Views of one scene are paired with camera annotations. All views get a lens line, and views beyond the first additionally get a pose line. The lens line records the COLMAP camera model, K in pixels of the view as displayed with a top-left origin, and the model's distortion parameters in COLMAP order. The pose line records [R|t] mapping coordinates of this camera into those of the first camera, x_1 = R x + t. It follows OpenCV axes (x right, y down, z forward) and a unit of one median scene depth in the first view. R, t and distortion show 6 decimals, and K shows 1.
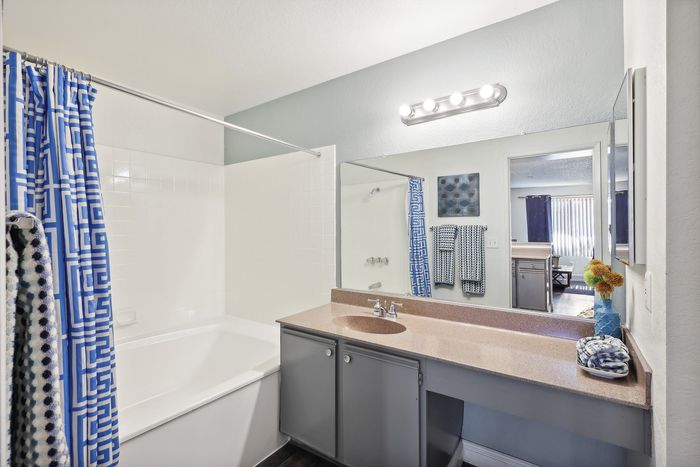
lens RADIAL K [[325.3, 0, 350.2], [0, 325.3, 229.4], [0, 0, 1]] dist [0.018649, -0.000927]
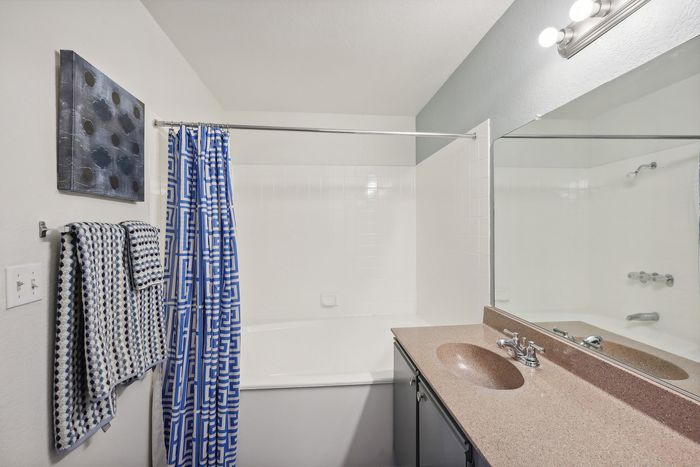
lens RADIAL K [[325.3, 0, 351.9], [0, 325.3, 237.5], [0, 0, 1]] dist [0.018649, -0.000927]
pose [[0.658413, 0.003190, -0.752650, 0.635814], [0.014969, 0.999738, 0.017332, -0.003967], [0.752508, -0.022678, 0.658193, 0.499913]]
